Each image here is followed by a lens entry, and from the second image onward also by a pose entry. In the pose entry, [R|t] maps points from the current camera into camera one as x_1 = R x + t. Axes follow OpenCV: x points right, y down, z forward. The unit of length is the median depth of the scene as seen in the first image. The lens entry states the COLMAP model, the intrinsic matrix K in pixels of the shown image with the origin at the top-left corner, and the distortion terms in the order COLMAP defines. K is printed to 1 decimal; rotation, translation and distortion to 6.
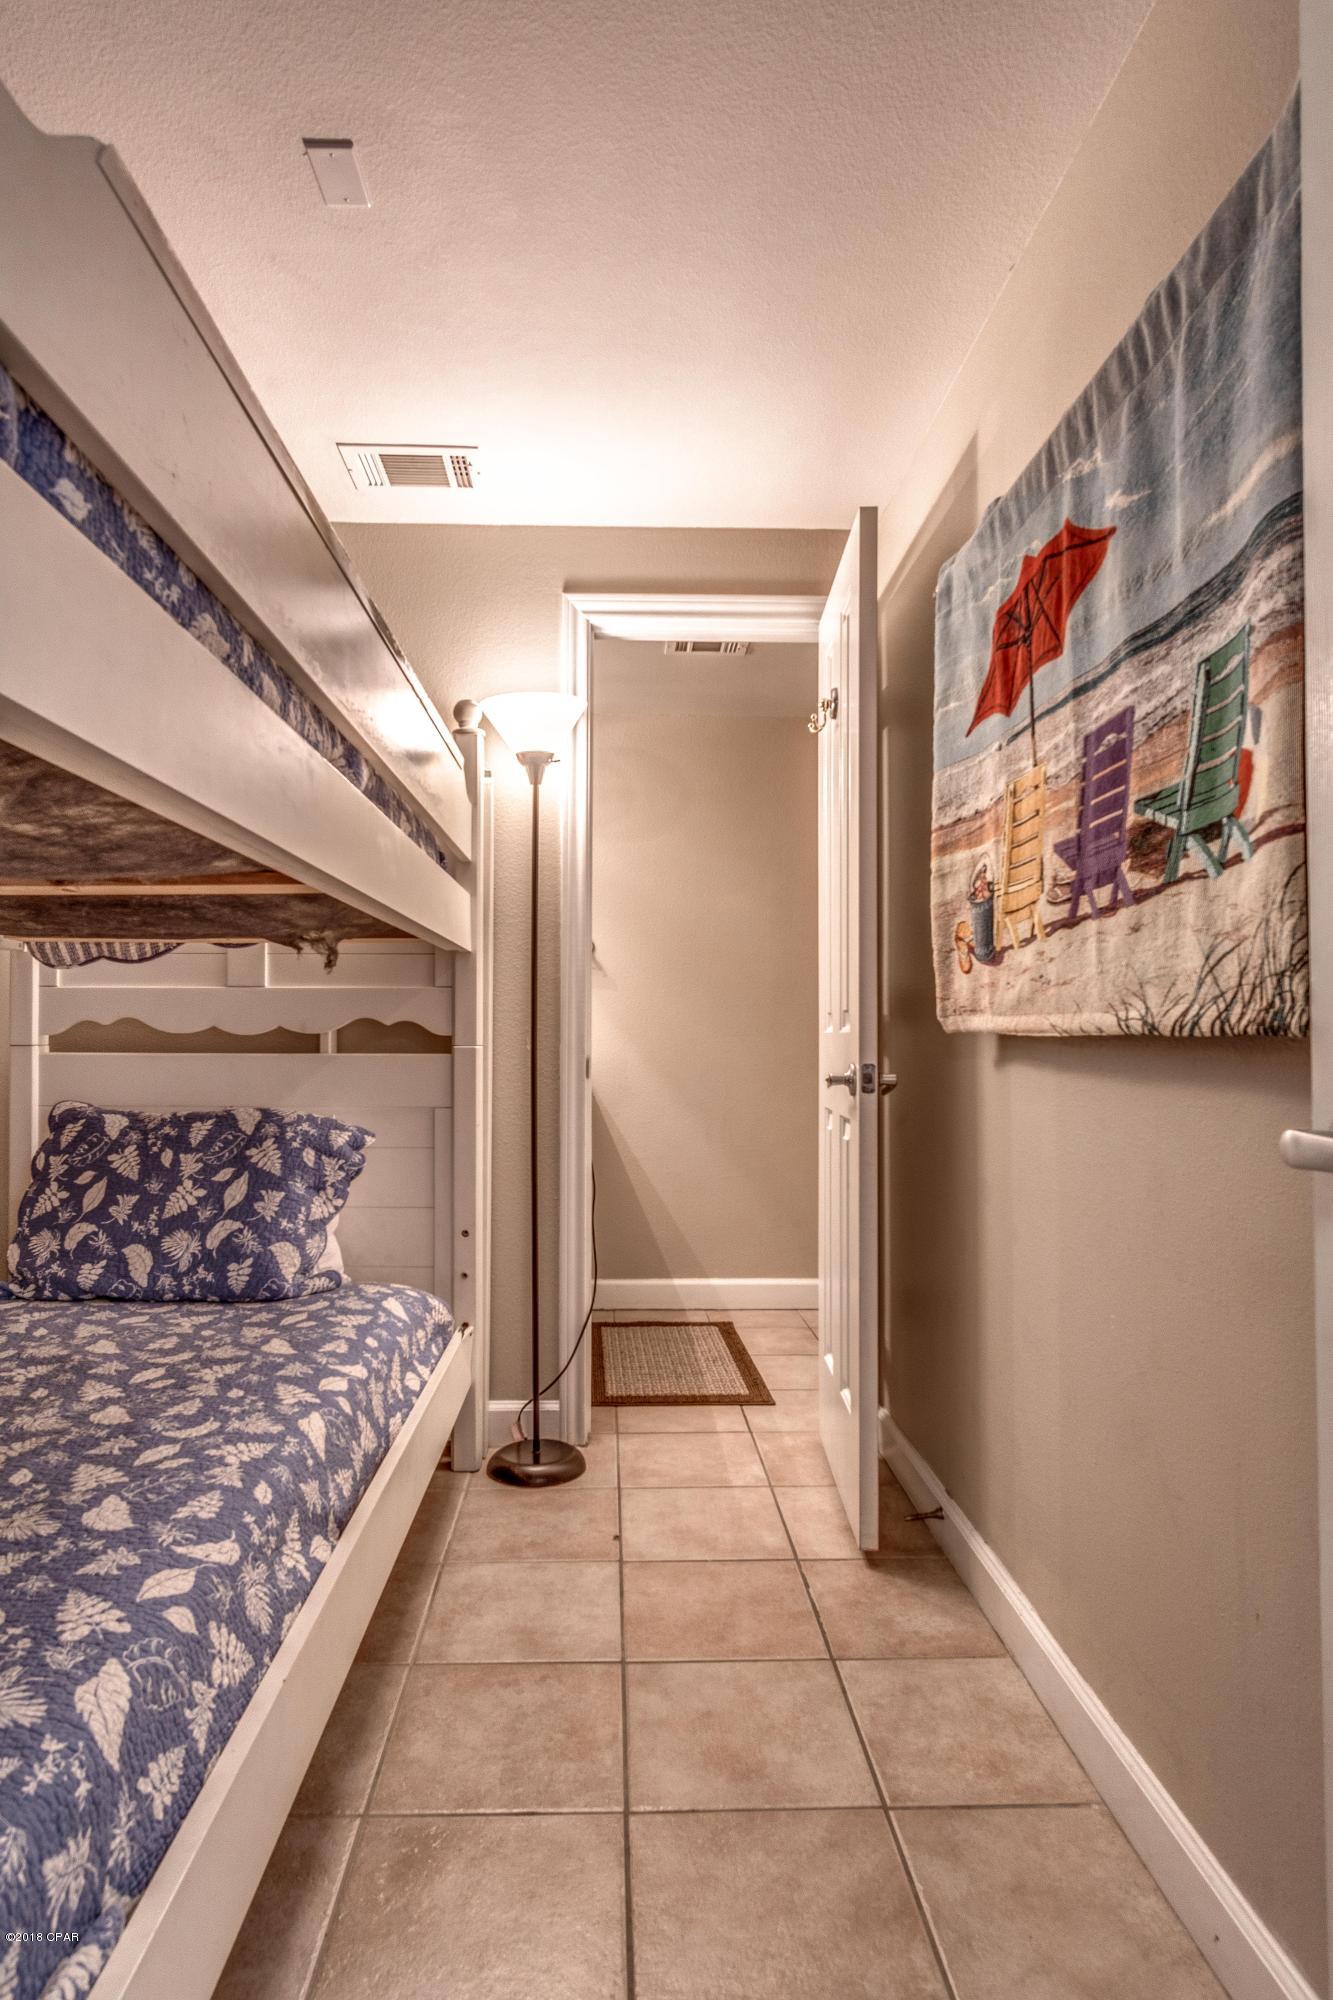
lens RADIAL K [[1089.2, 0, 663.0], [0, 1089.2, 1004.8], [0, 0, 1]] dist [0.003247, 0.001044]
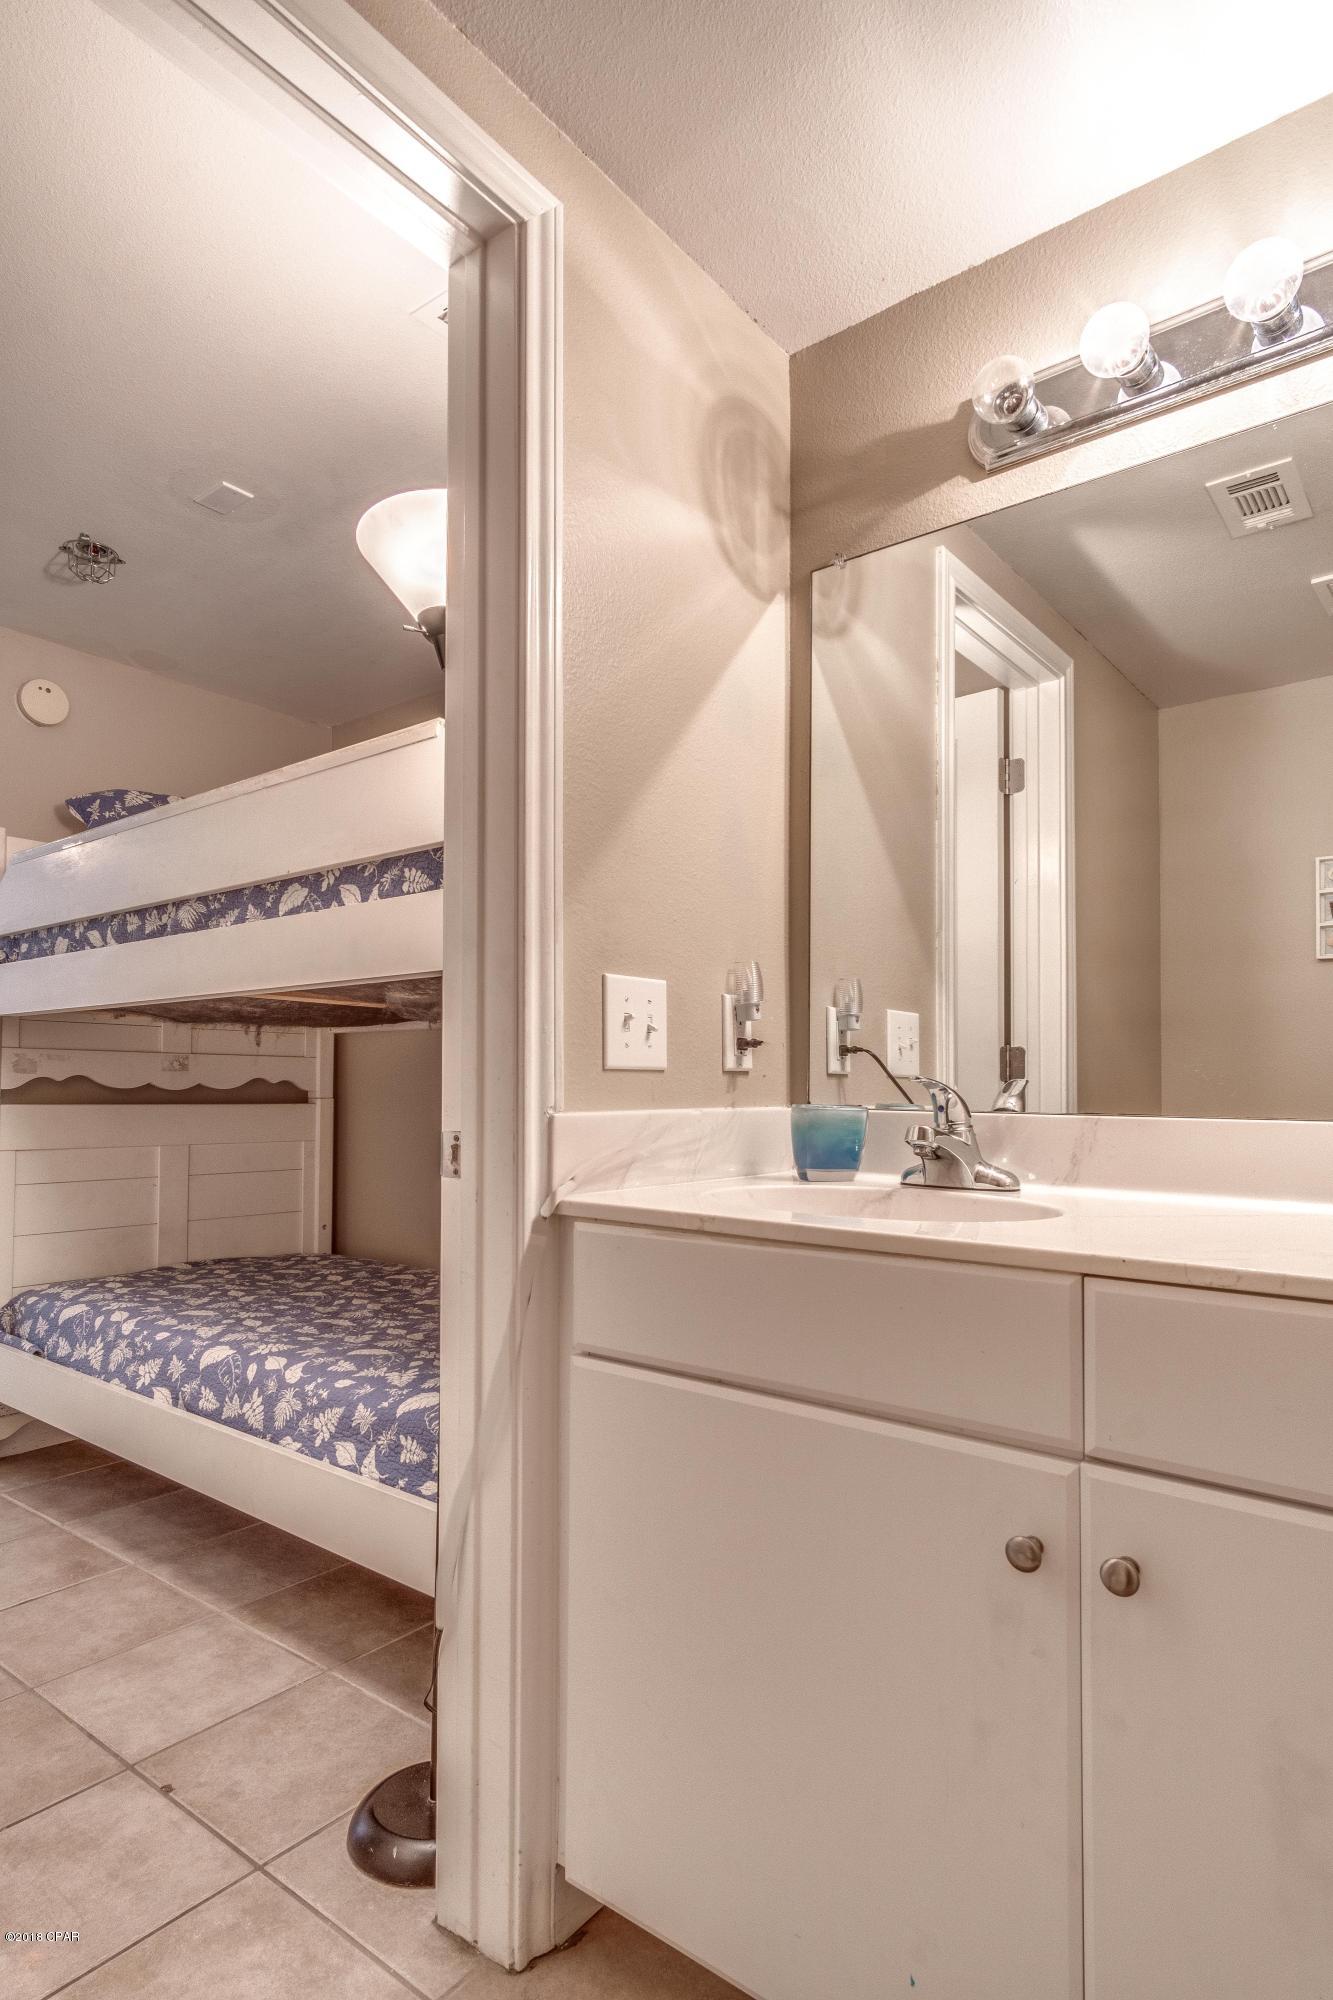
lens RADIAL K [[1089.2, 0, 663.0], [0, 1089.2, 1004.8], [0, 0, 1]] dist [0.003247, 0.001044]
pose [[-0.643581, -0.016119, -0.765208, 0.414891], [0.041379, 0.997583, -0.055816, 0.019199], [0.764259, -0.067586, -0.641358, 2.320017]]
